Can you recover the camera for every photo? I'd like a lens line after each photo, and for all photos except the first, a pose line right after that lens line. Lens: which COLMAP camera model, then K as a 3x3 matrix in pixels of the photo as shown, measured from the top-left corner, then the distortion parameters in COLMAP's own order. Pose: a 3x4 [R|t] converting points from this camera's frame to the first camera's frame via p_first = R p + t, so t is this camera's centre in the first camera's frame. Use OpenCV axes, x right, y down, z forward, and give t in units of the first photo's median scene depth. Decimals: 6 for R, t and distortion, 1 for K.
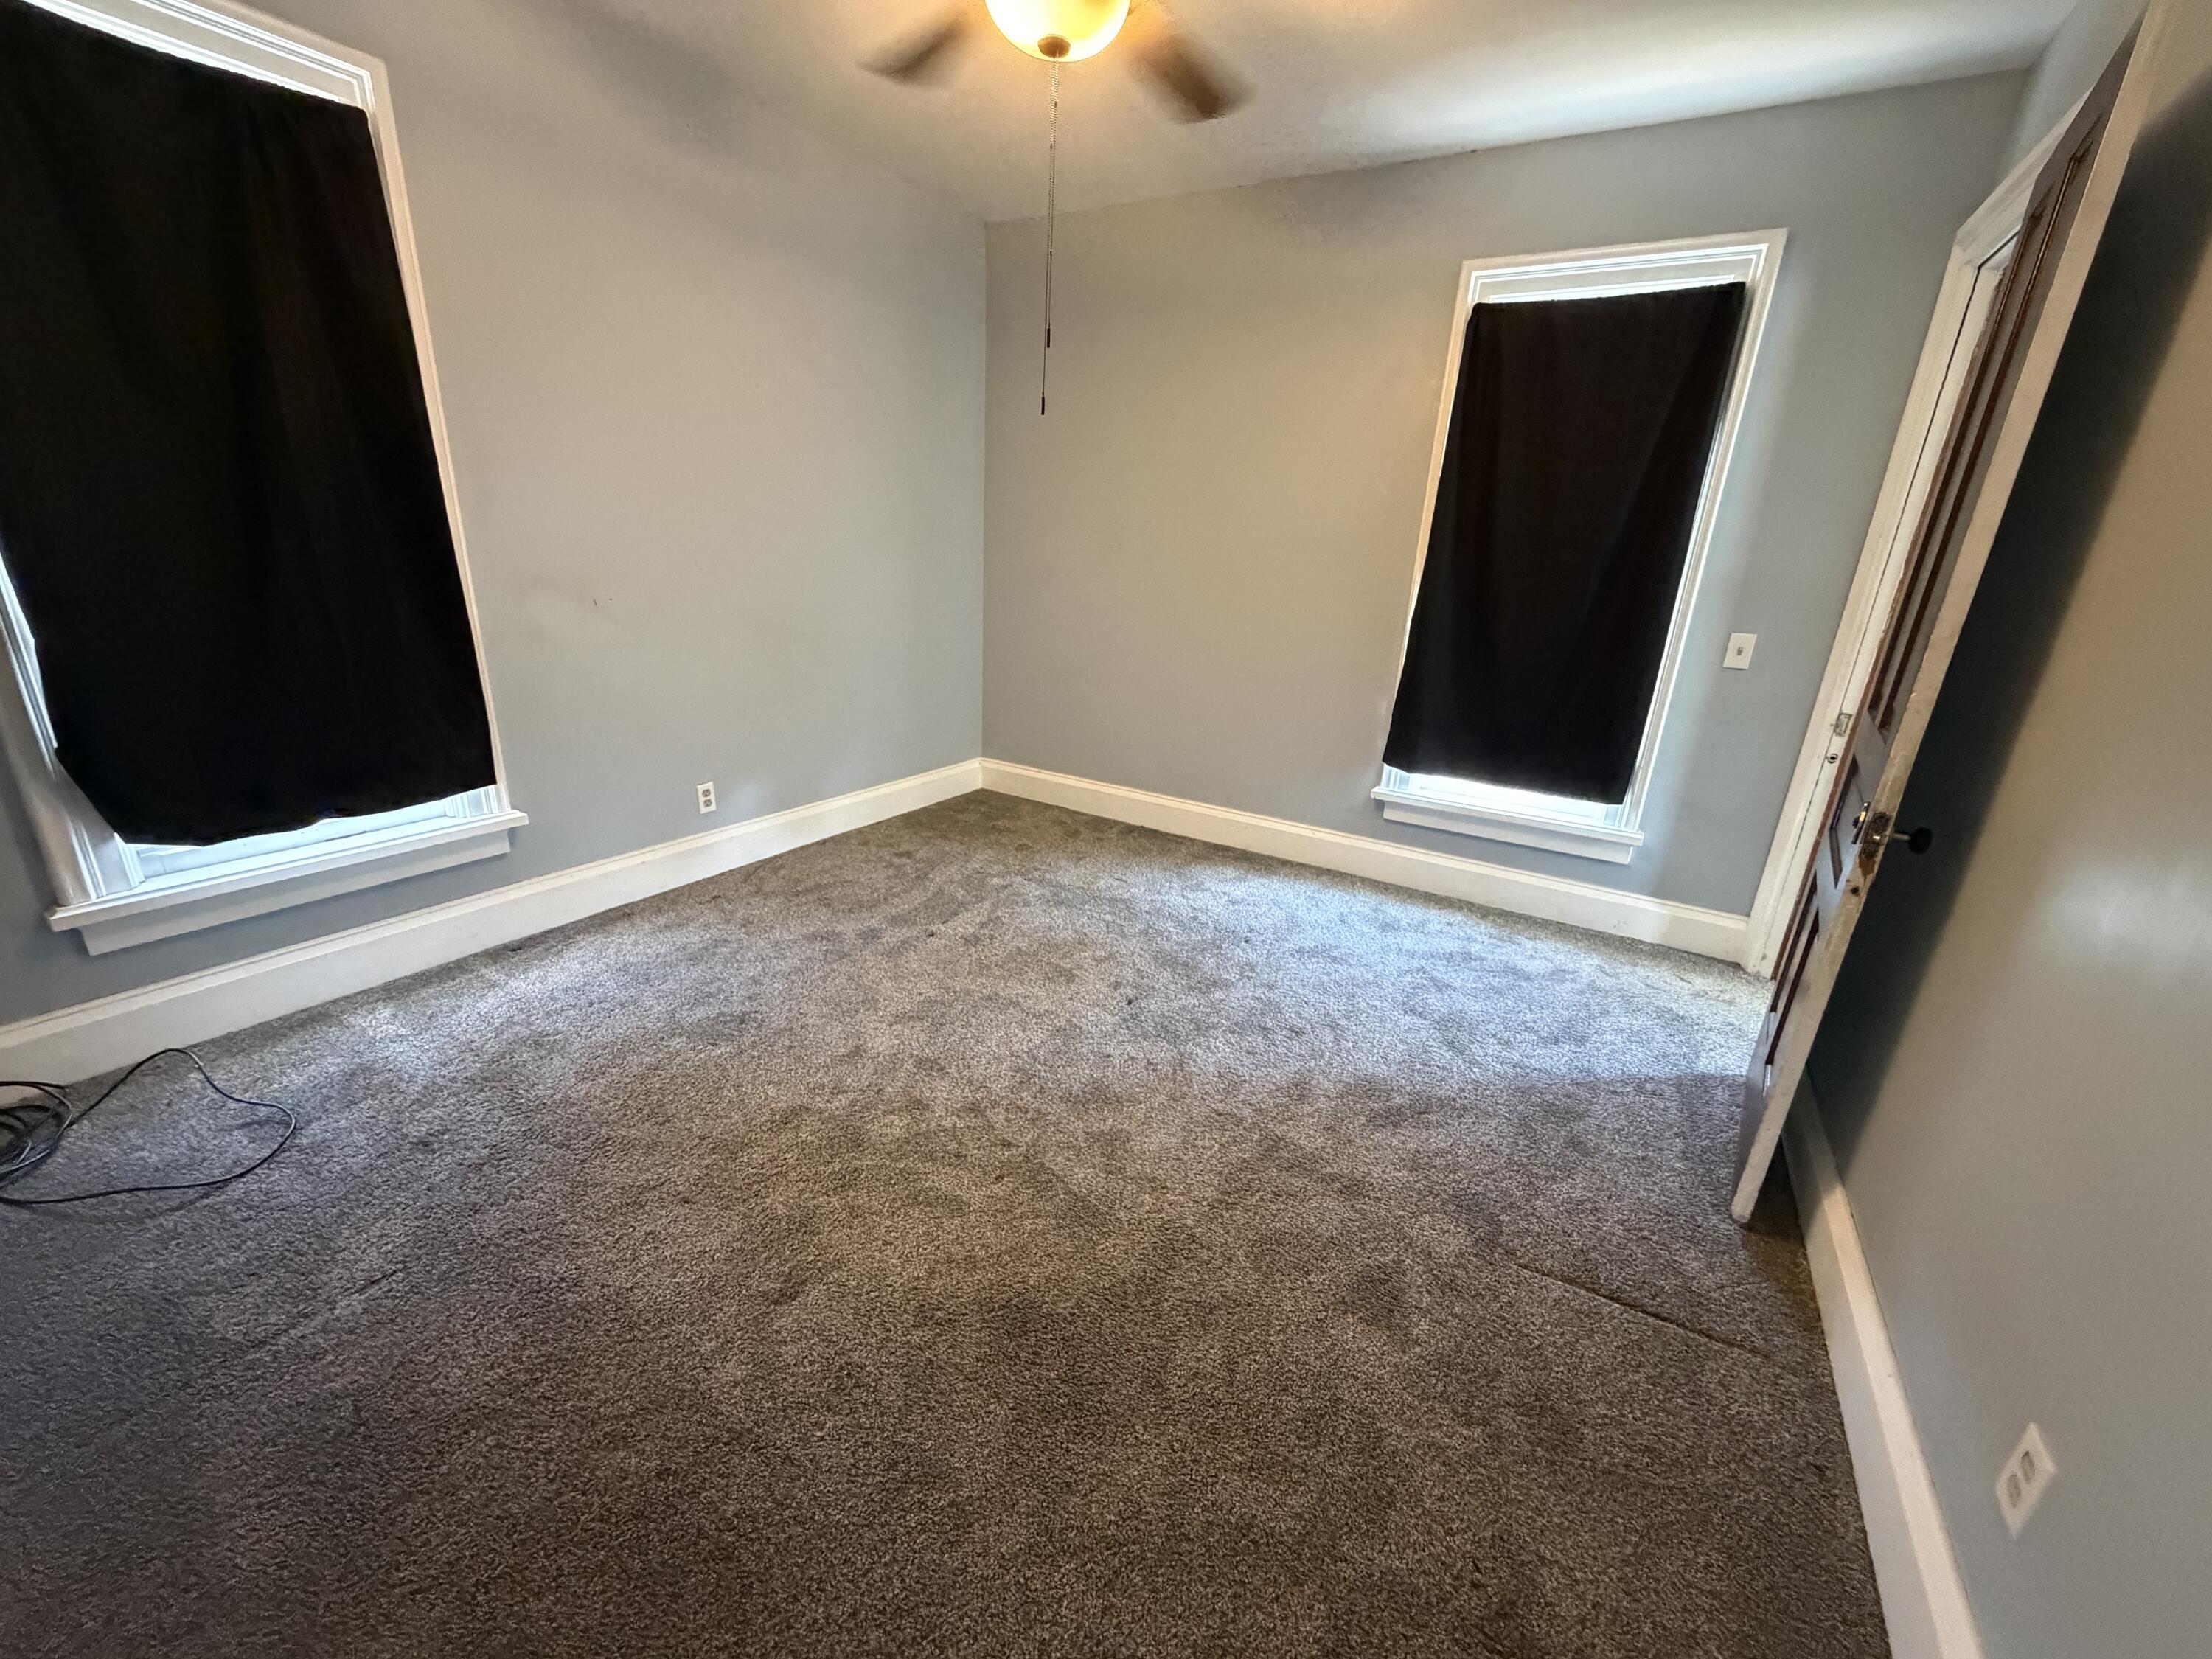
lens RADIAL K [[876.5, 0, 1103.4], [0, 876.5, 831.0], [0, 0, 1]] dist [-0.001400, 0.000062]
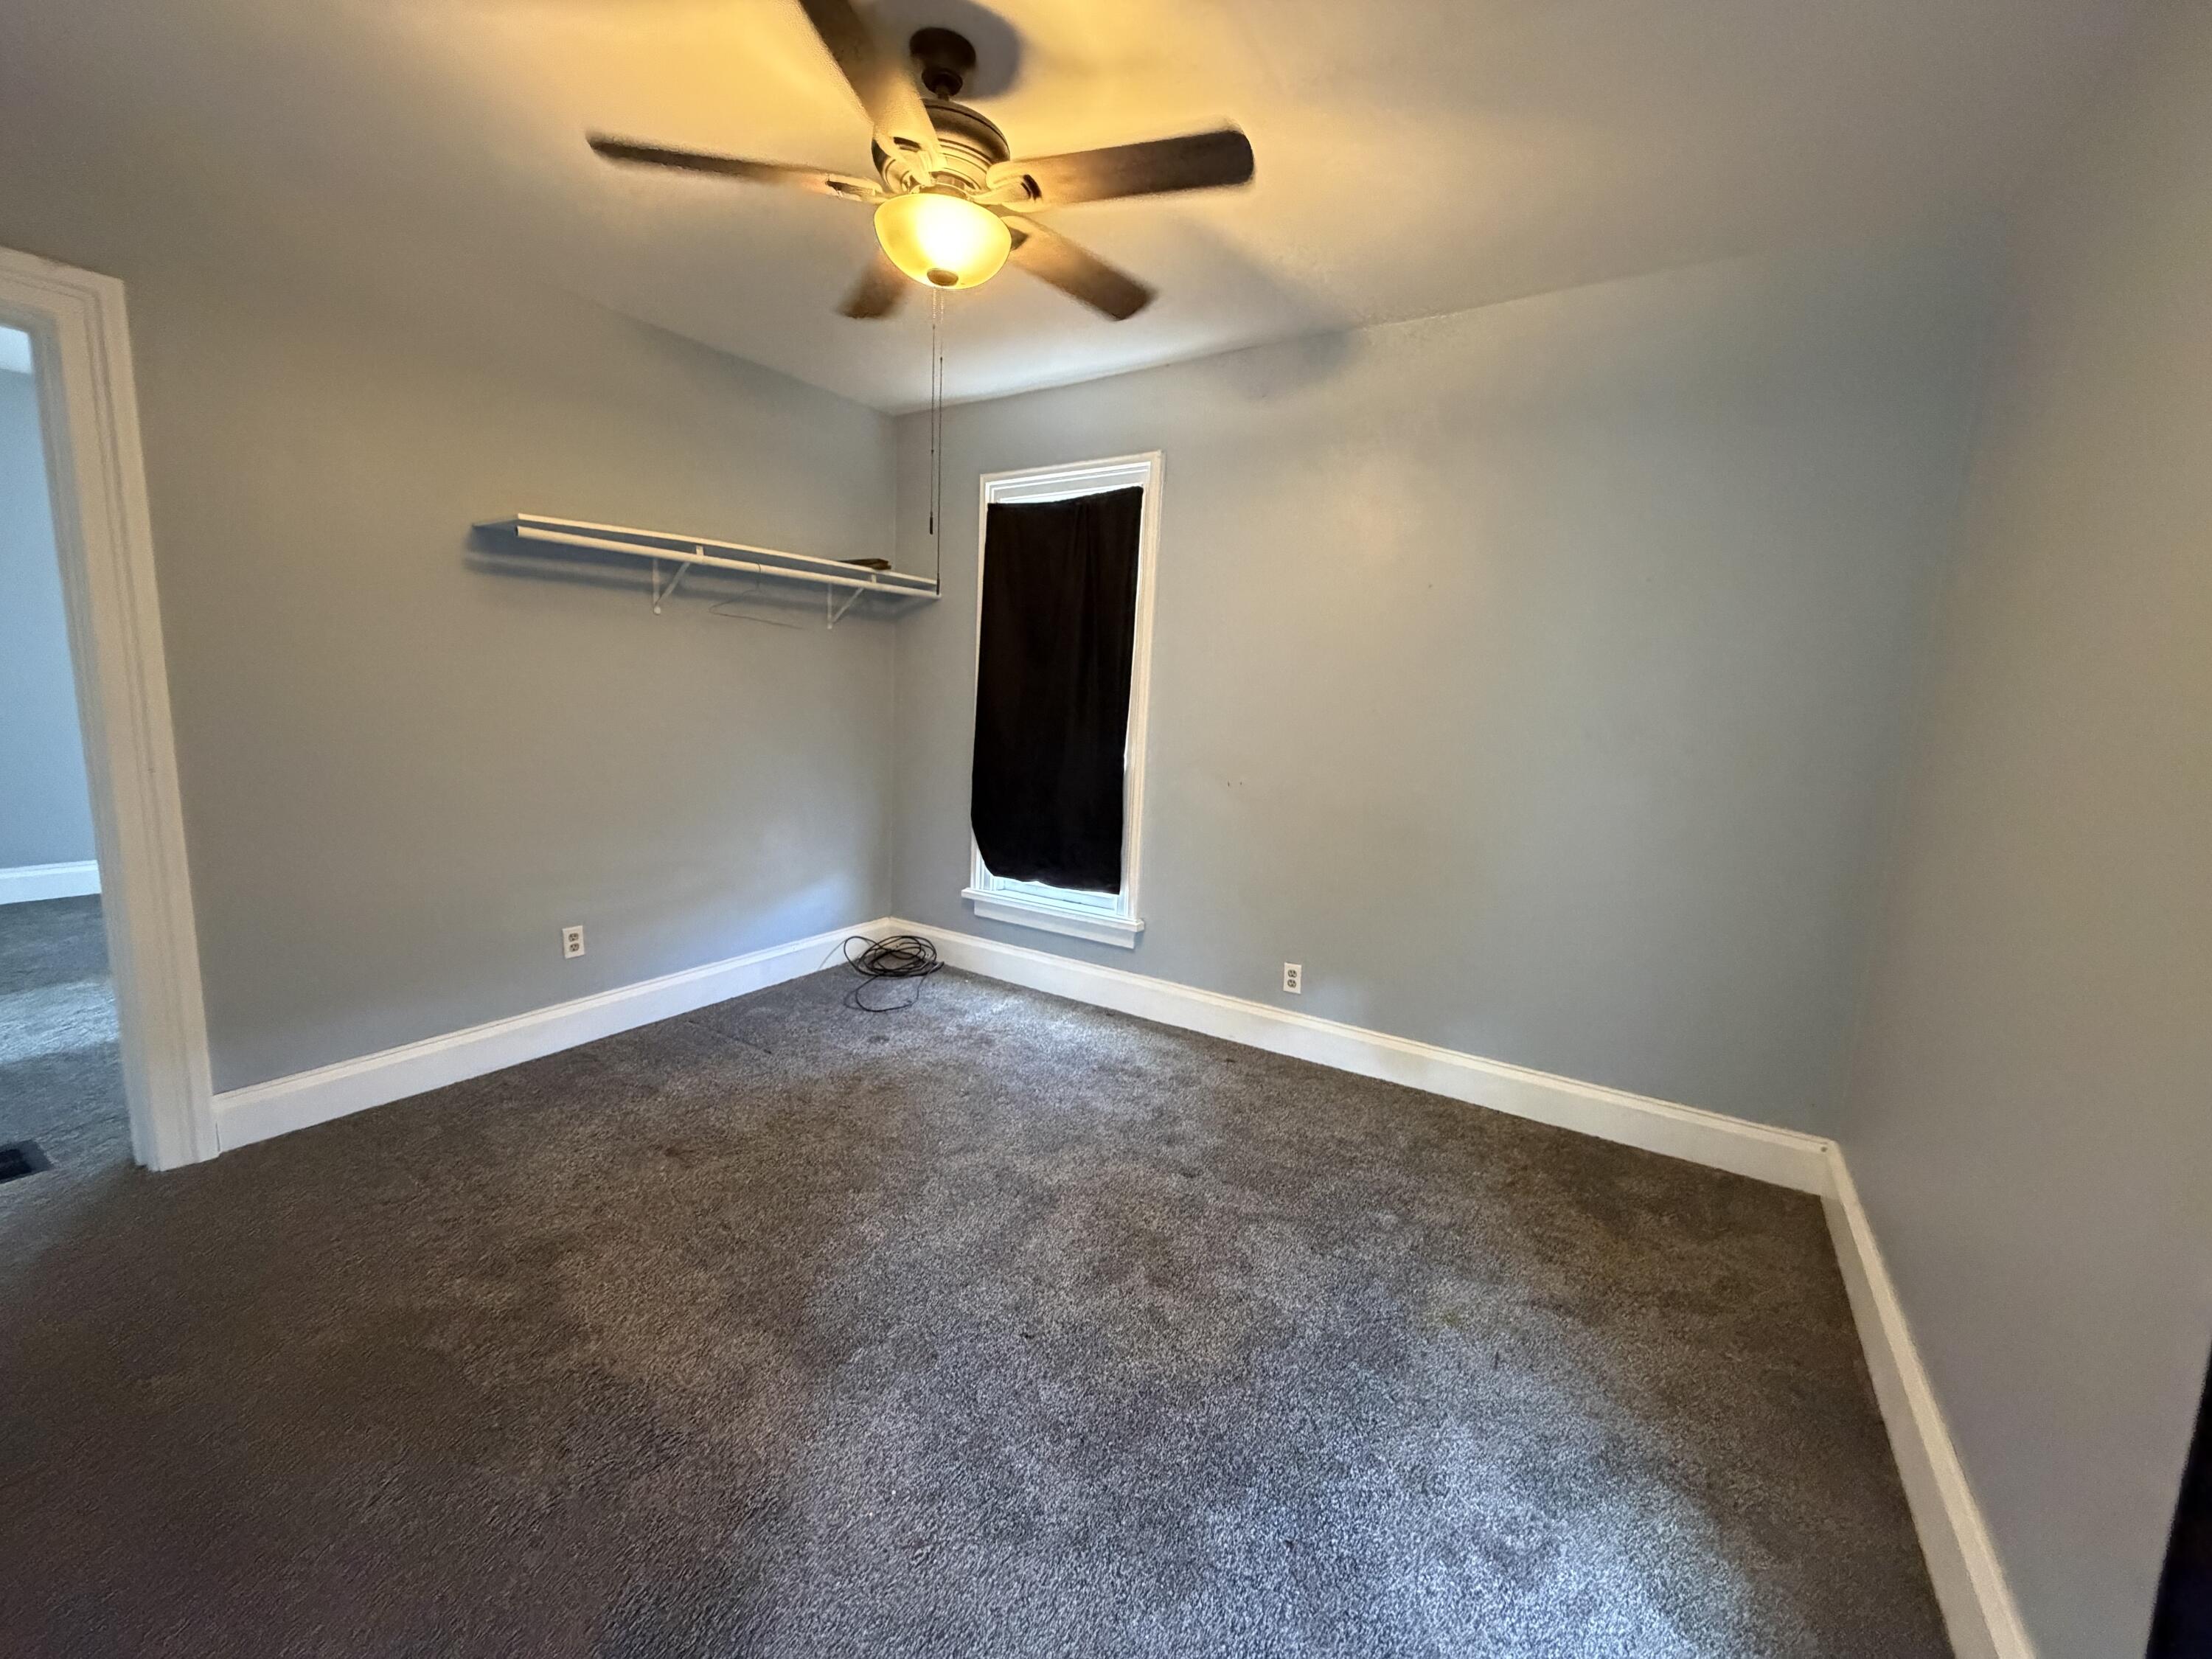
lens RADIAL K [[876.5, 0, 1104.2], [0, 876.5, 833.7], [0, 0, 1]] dist [-0.001400, 0.000062]
pose [[-0.036801, 0.094094, -0.994883, 0.589426], [-0.353880, 0.929818, 0.101030, -0.233667], [0.934567, 0.355787, -0.000920, 0.783380]]
